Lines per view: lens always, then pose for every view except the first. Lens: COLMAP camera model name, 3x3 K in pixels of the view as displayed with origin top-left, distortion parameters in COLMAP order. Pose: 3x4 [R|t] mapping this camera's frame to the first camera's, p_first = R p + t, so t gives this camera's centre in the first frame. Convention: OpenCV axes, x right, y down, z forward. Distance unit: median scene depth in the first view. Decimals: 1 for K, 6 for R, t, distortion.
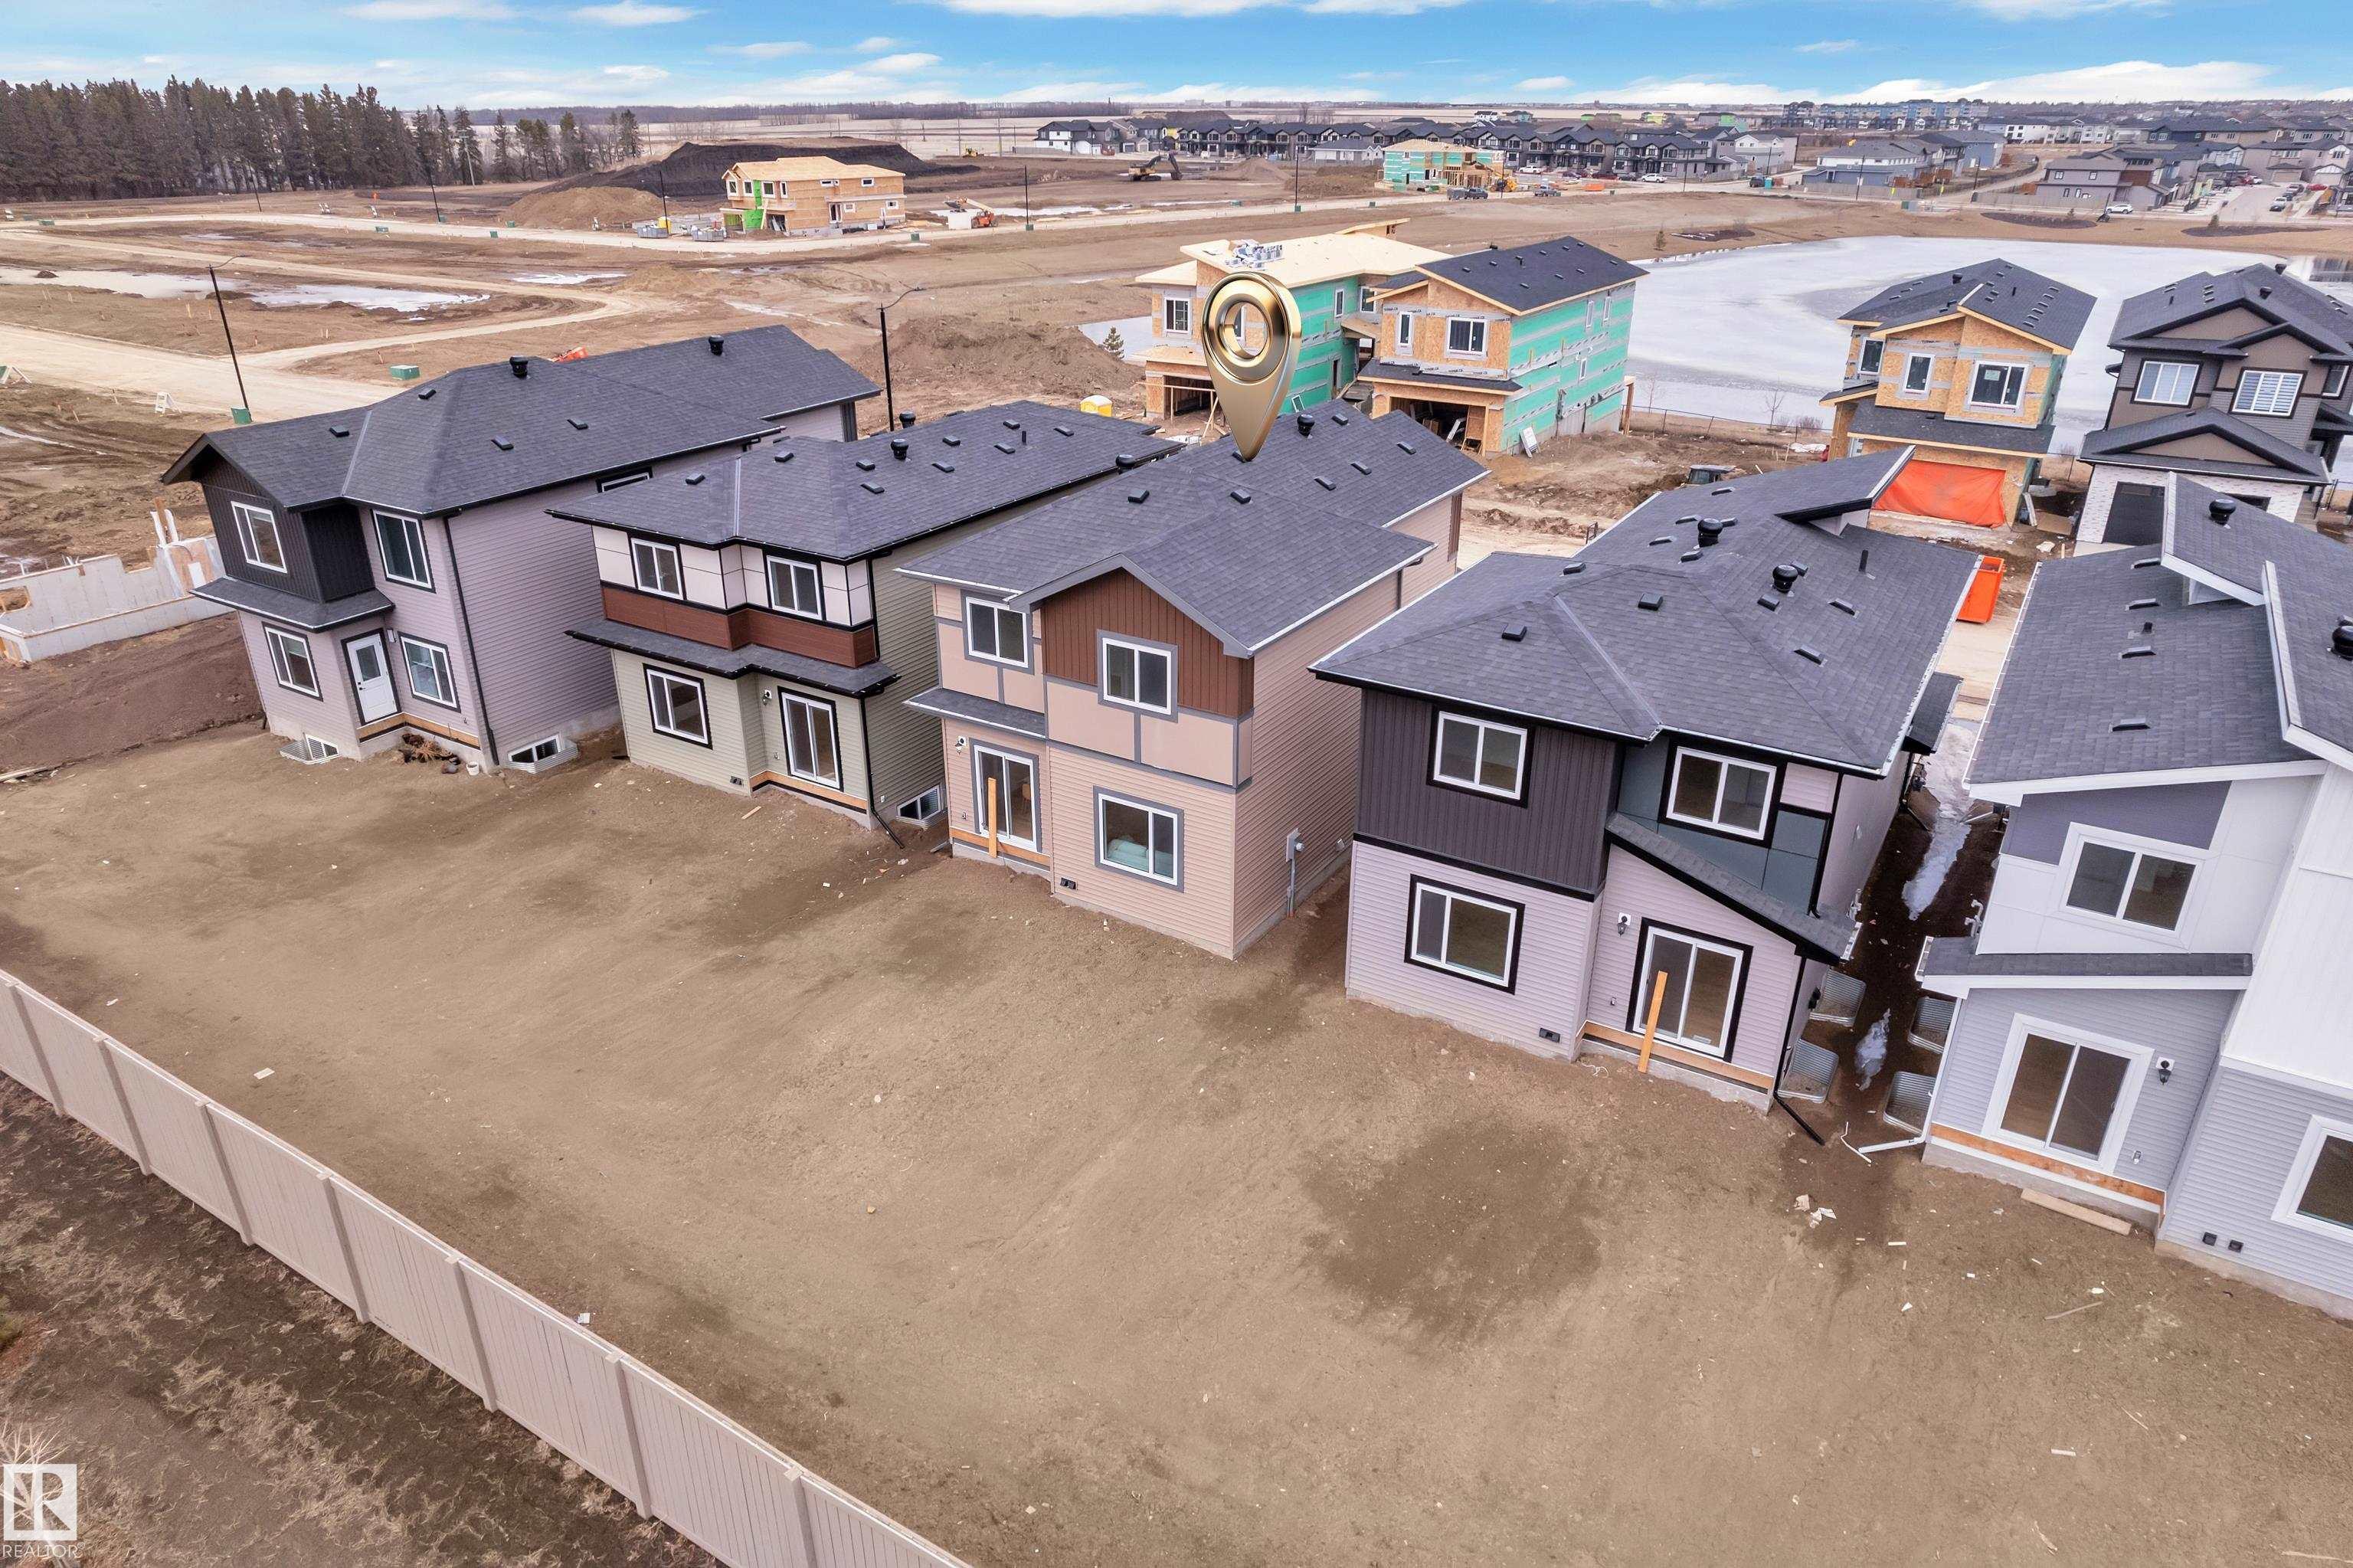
lens RADIAL K [[1507.6, 0, 1169.4], [0, 1507.6, 789.1], [0, 0, 1]] dist [-0.085573, 0.074422]
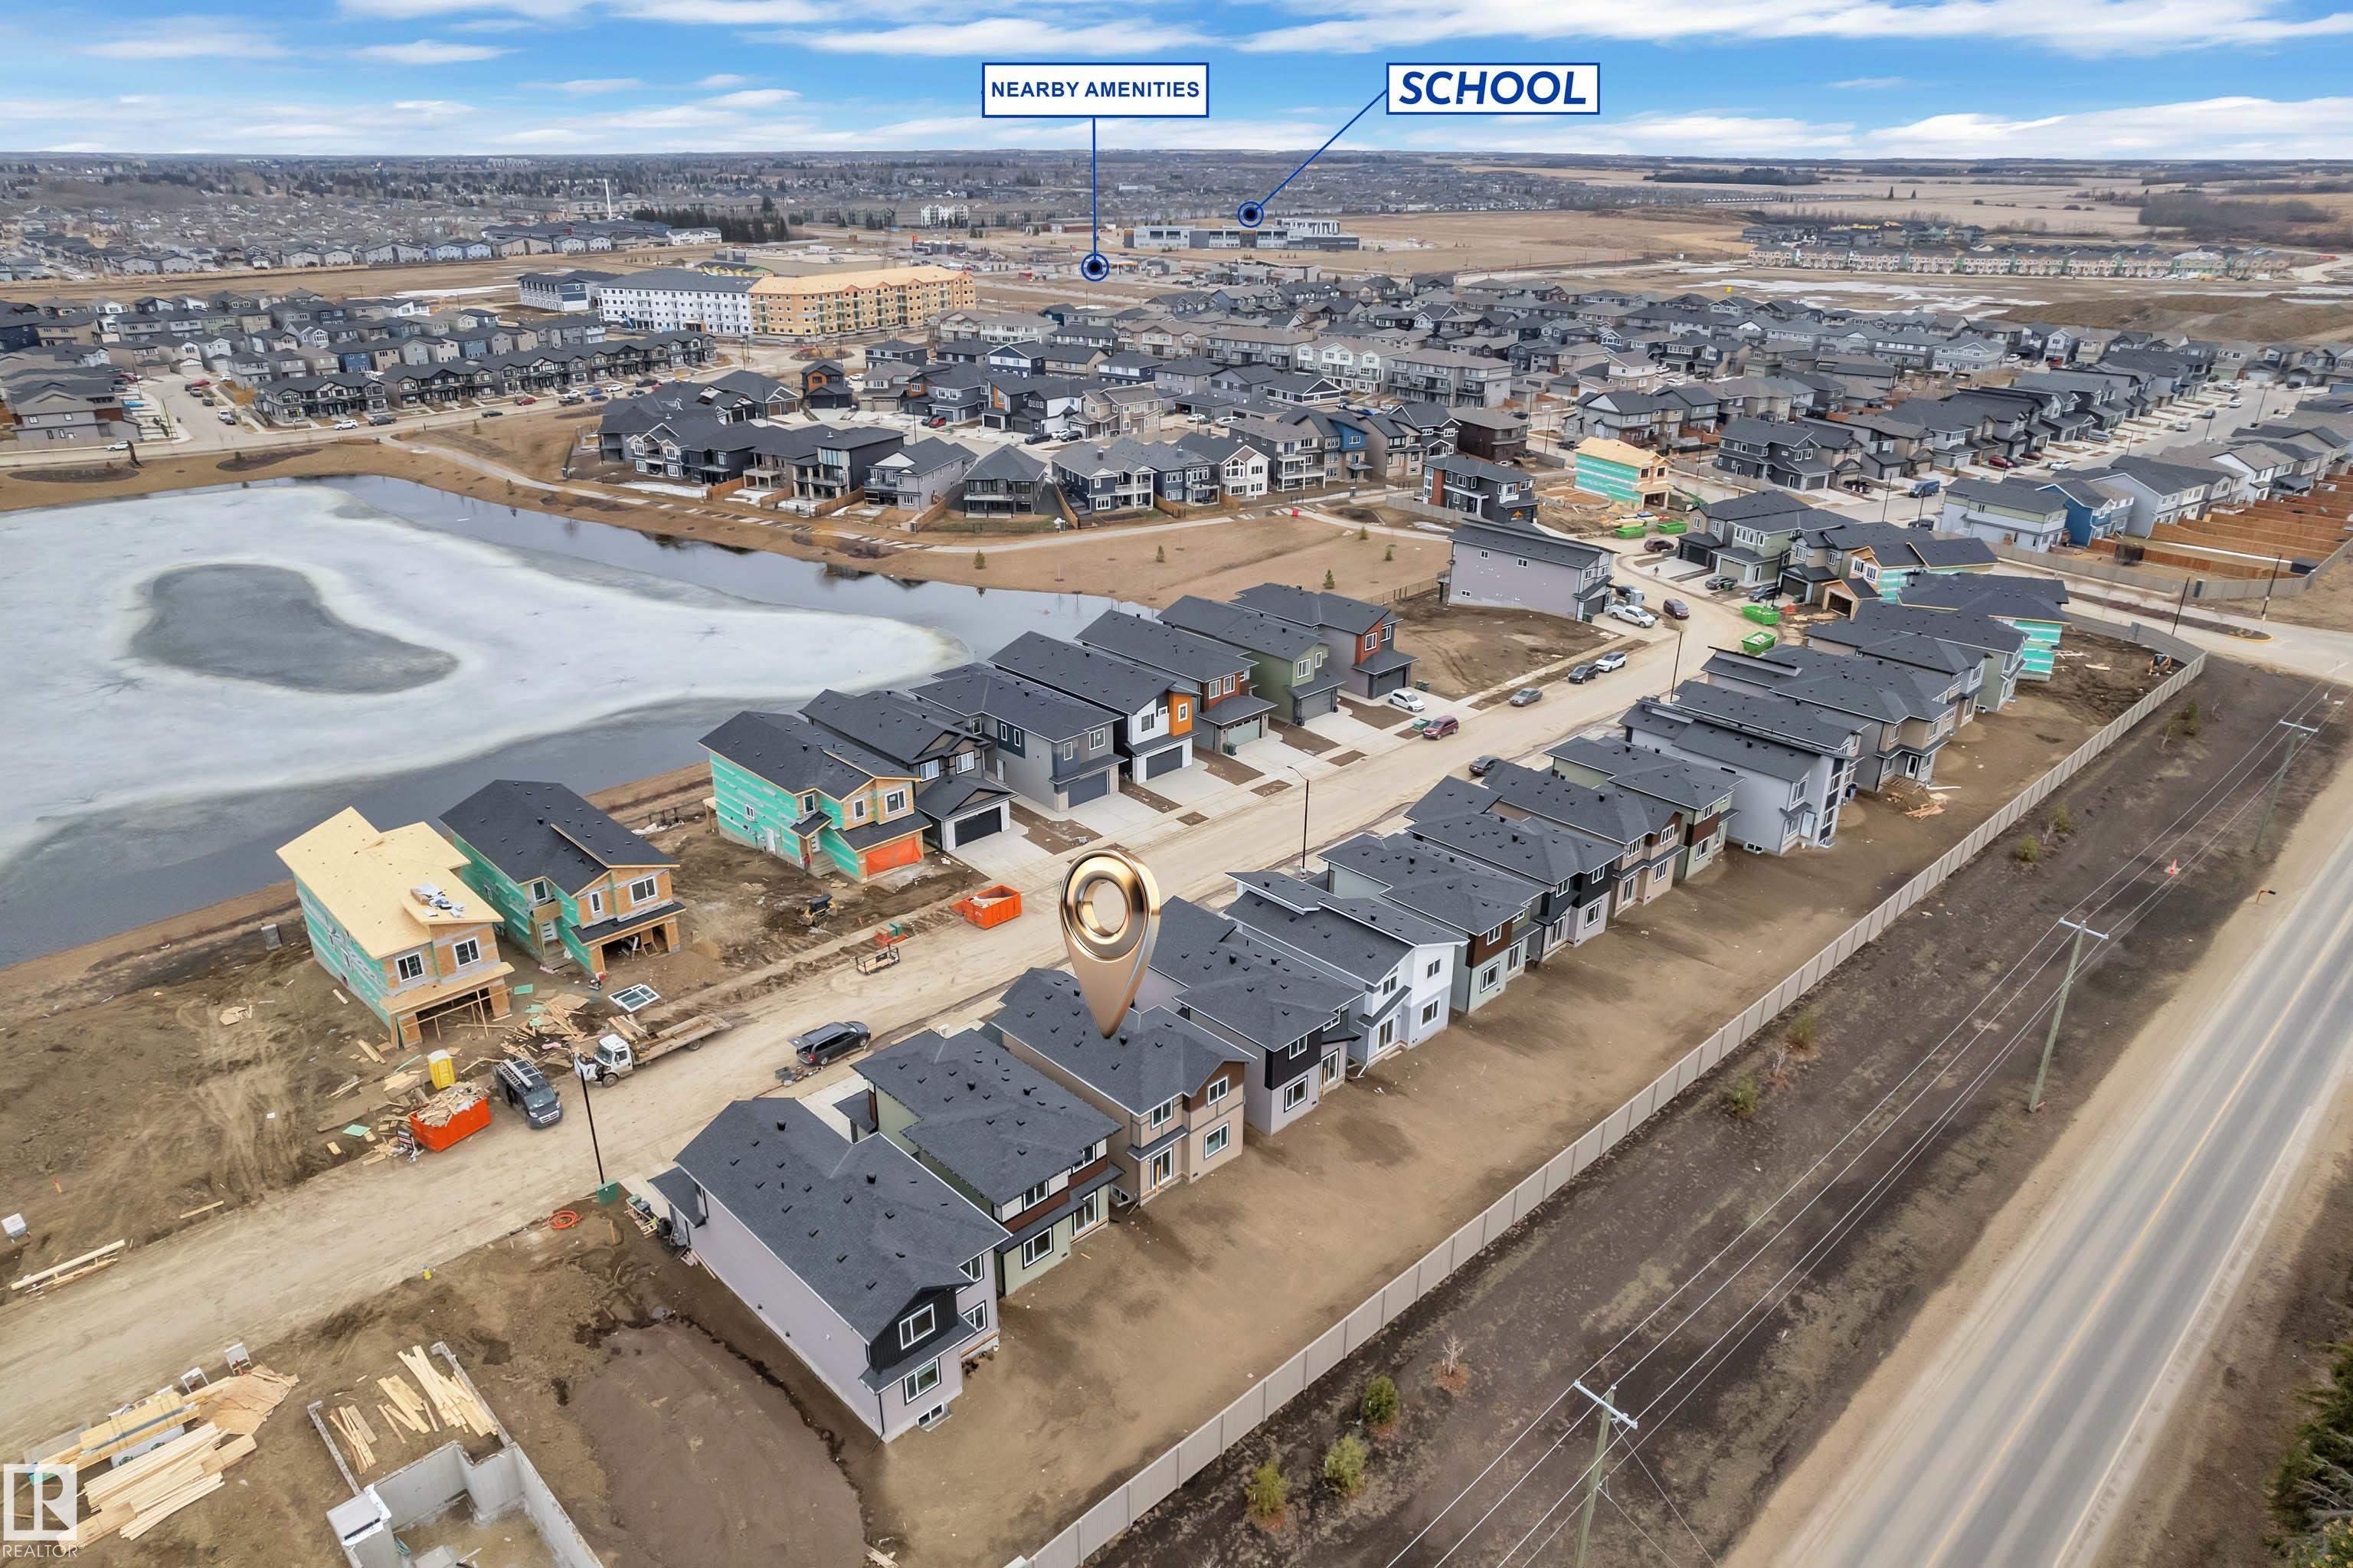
lens RADIAL K [[1503.5, 0, 1171.7], [0, 1503.5, 787.4], [0, 0, 1]] dist [-0.063284, 0.054879]
pose [[0.238634, -0.379007, 0.894096, -2.184189], [0.403708, 0.876084, 0.263622, -1.255540], [-0.883218, 0.298044, 0.362072, -0.168388]]
